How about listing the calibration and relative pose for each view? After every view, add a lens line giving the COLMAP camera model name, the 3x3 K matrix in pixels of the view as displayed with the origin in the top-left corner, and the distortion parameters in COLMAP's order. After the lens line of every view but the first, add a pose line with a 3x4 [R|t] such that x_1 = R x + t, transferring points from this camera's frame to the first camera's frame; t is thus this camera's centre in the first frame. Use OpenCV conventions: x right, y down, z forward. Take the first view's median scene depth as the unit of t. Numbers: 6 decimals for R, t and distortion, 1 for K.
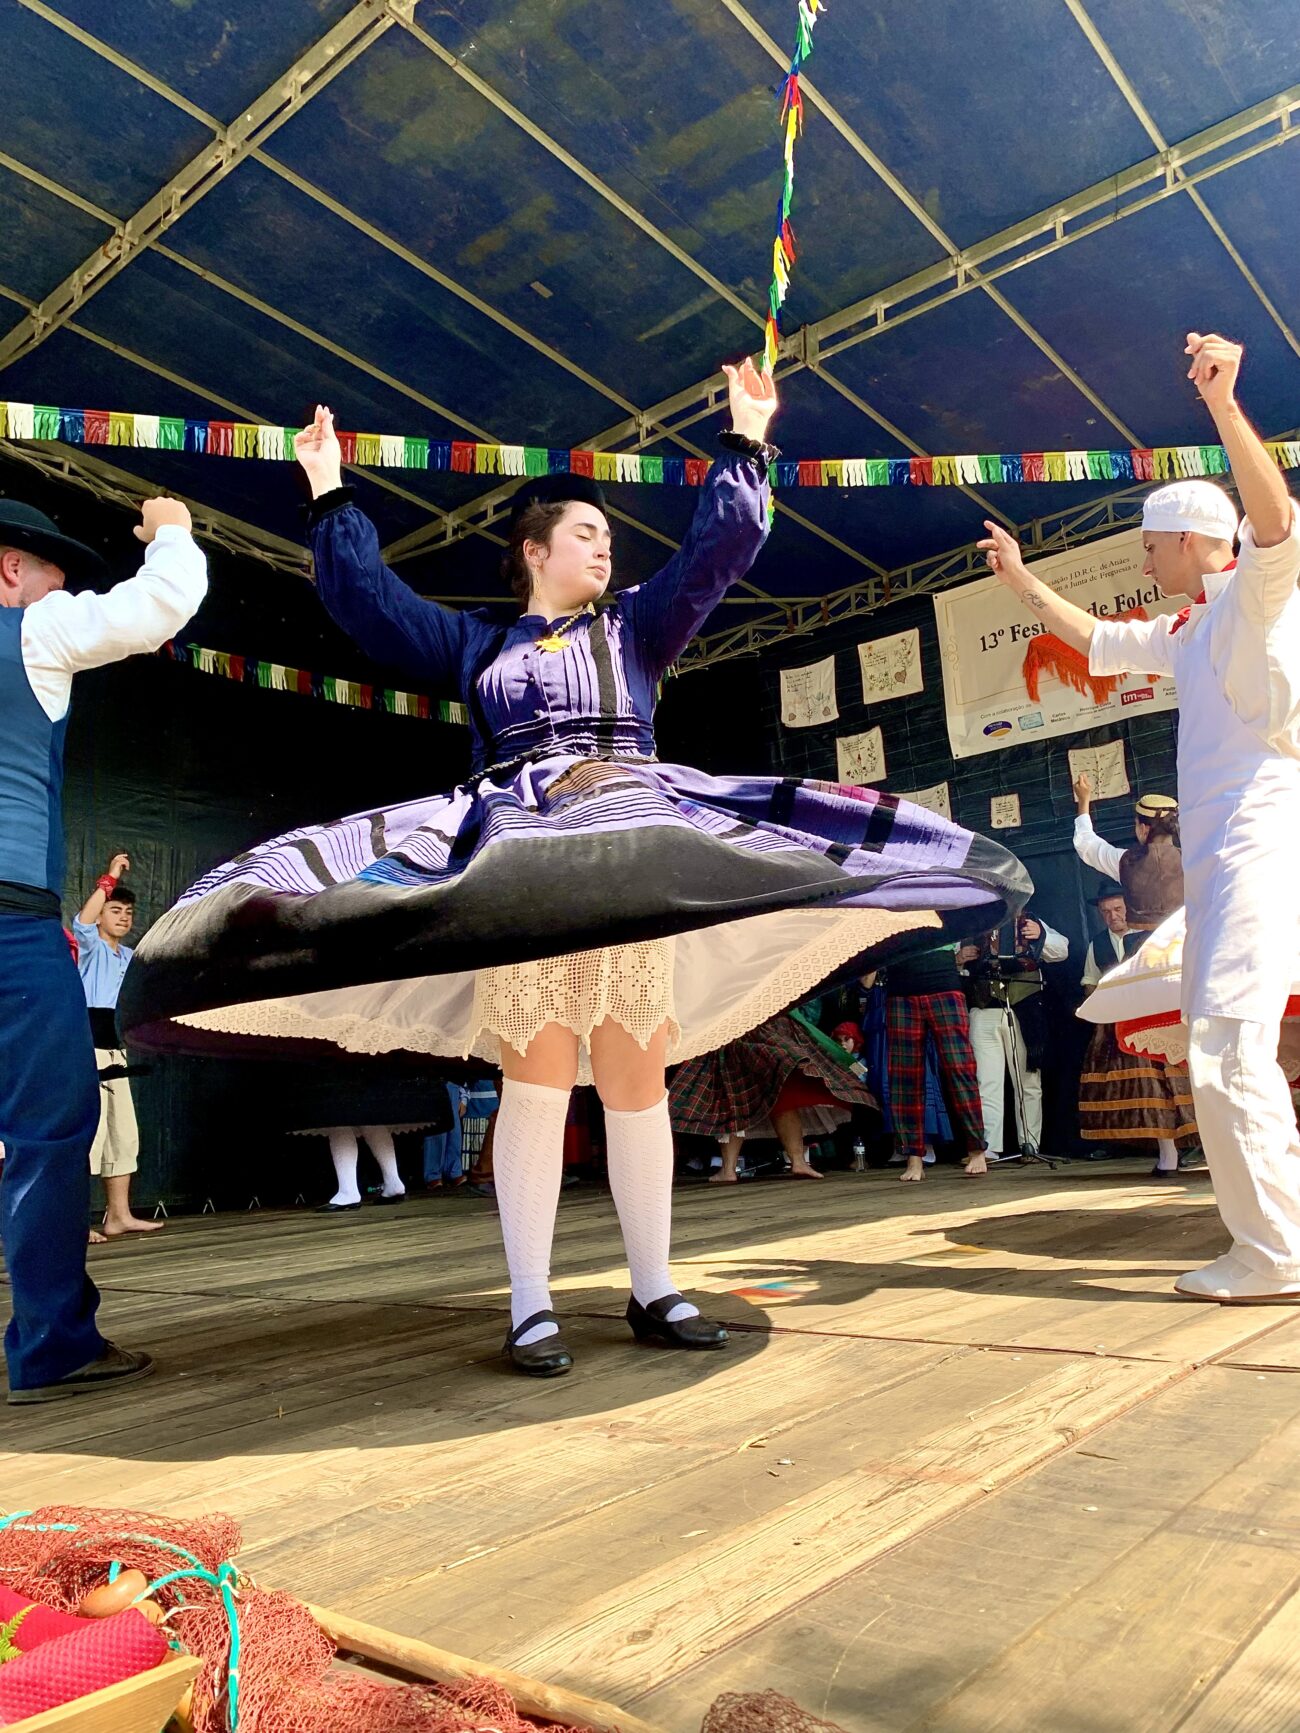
lens RADIAL K [[1326.6, 0, 651.6], [0, 1326.6, 863.9], [0, 0, 1]] dist [0.001774, -0.001338]
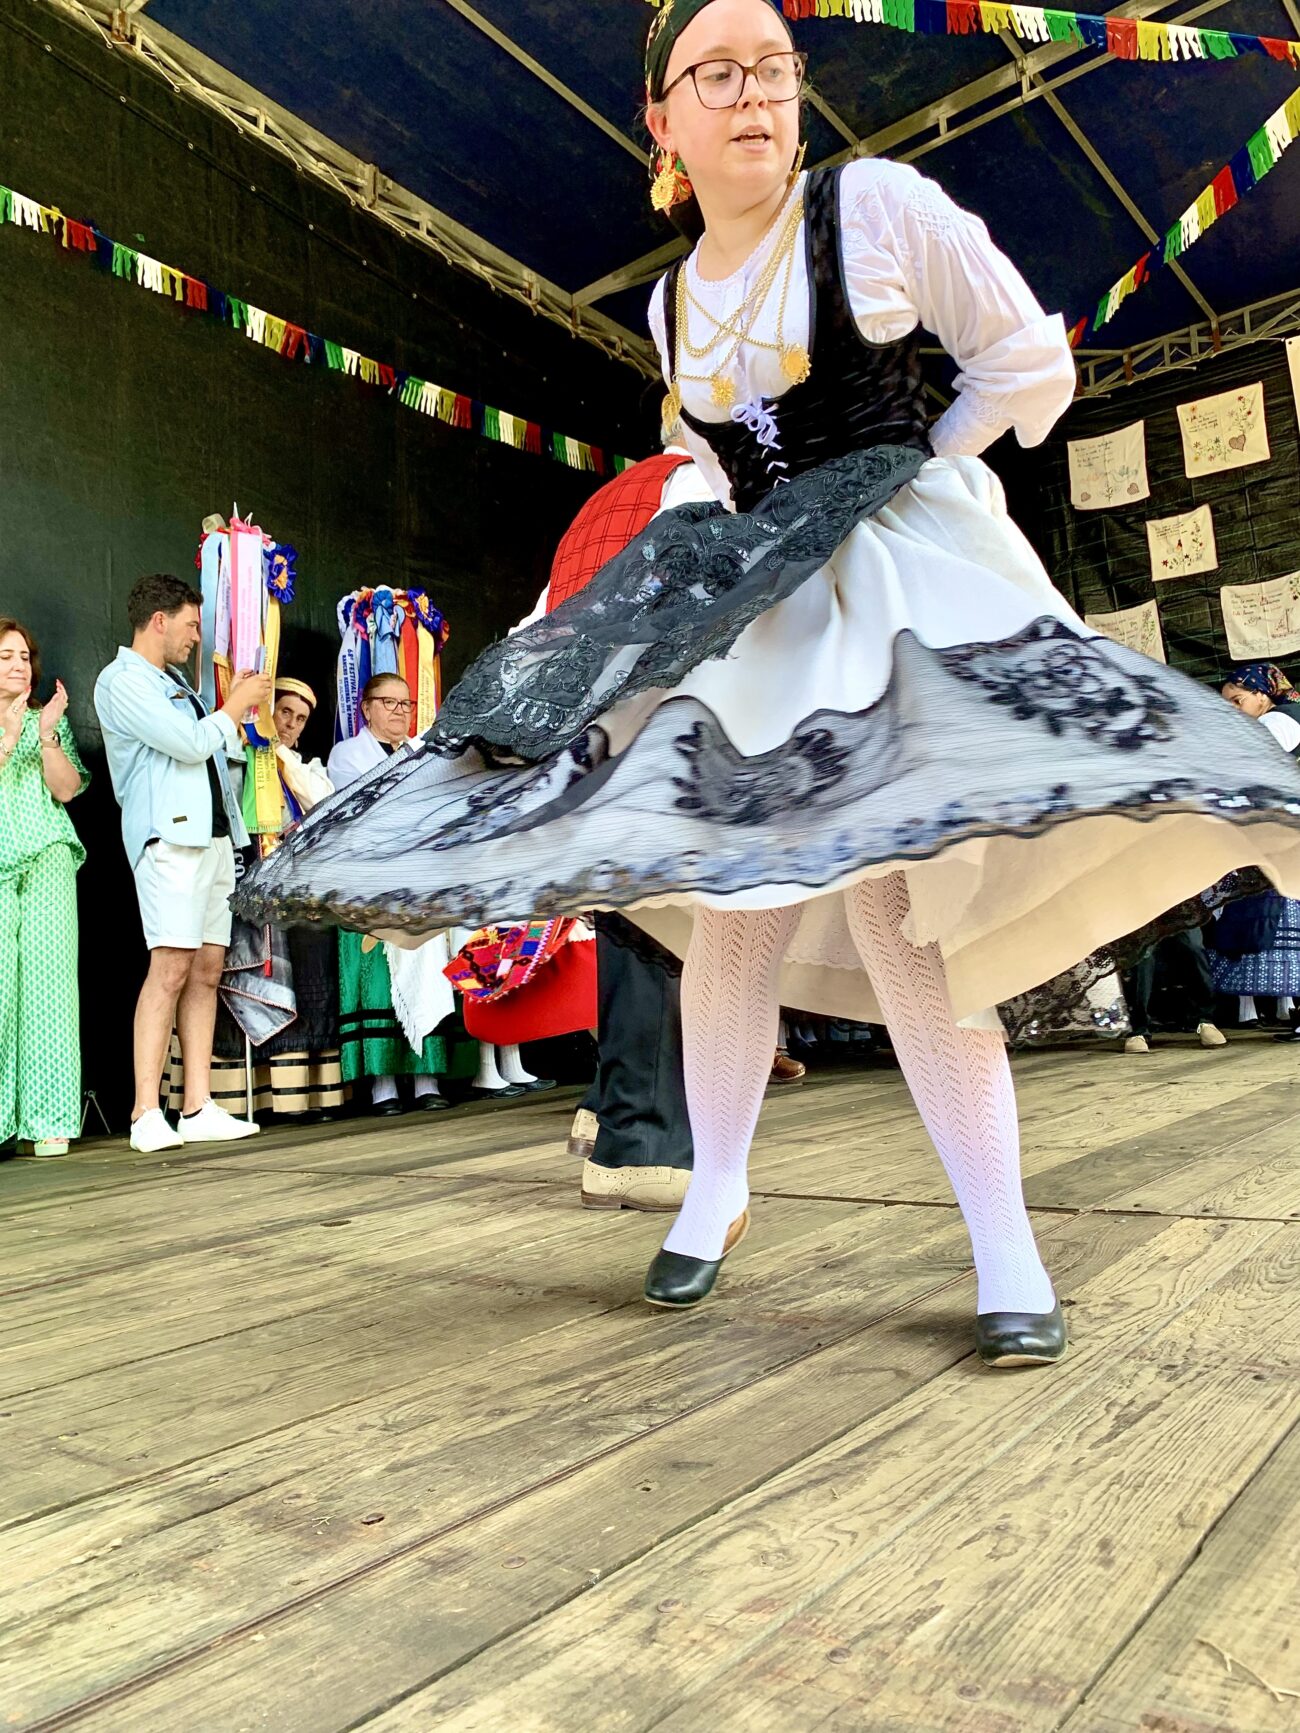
lens RADIAL K [[1287.1, 0, 649.2], [0, 1287.1, 899.9], [0, 0, 1]] dist [-0.041356, 0.000545]
pose [[0.999352, -0.011350, 0.034159, -0.958659], [0.007024, 0.992233, 0.124197, 0.185851], [-0.035303, -0.123877, 0.991669, 0.887353]]
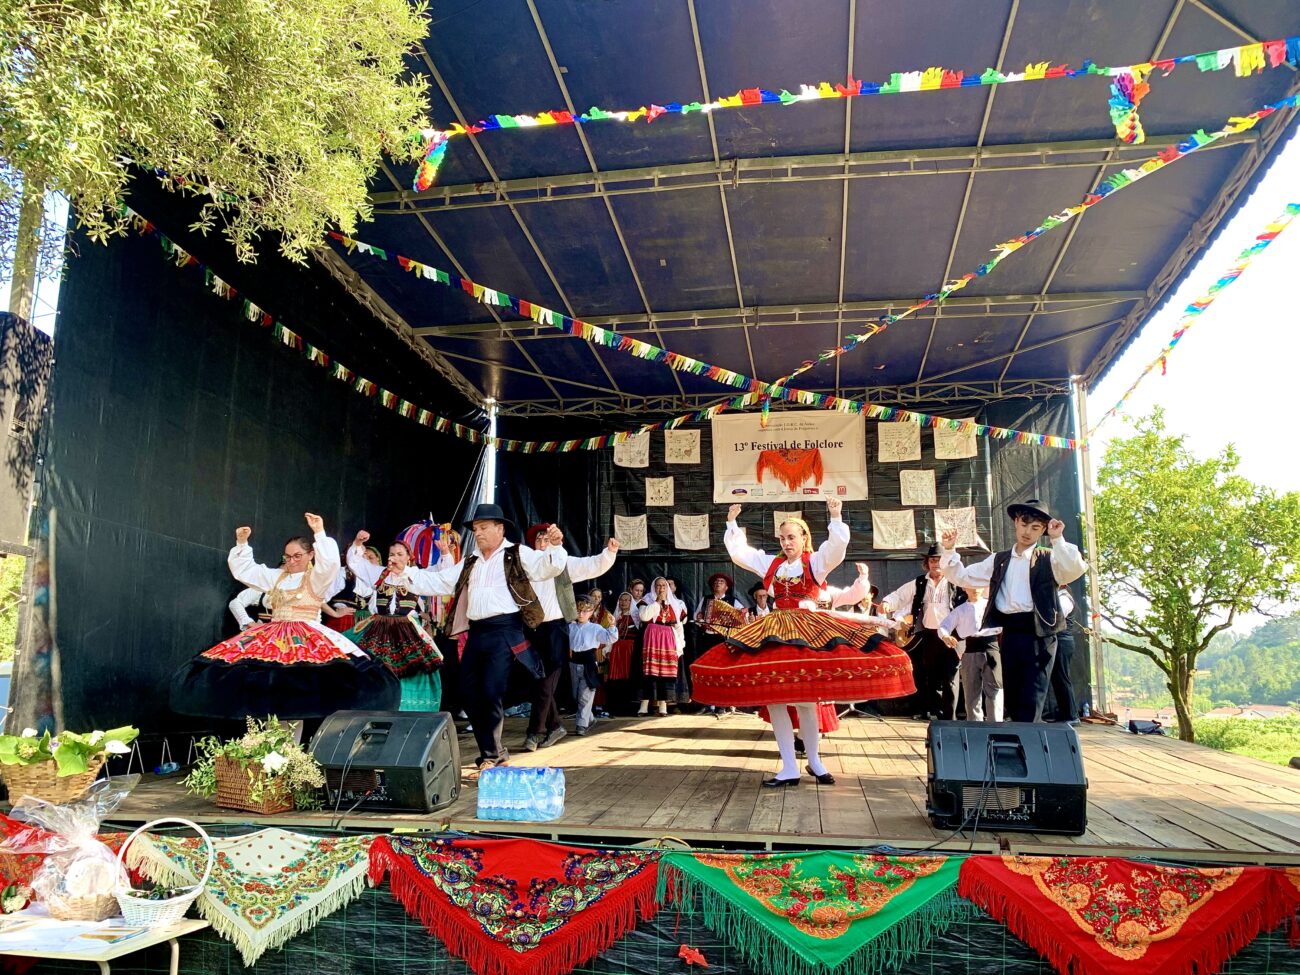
lens RADIAL K [[988.3, 0, 661.6], [0, 988.3, 483.9], [0, 0, 1]] dist [0.106936, -0.000727]
pose [[0.842798, 0.144412, 0.518494, -2.575662], [-0.151767, 0.988006, -0.028488, -0.239462], [-0.516389, -0.054681, 0.854607, -0.814271]]
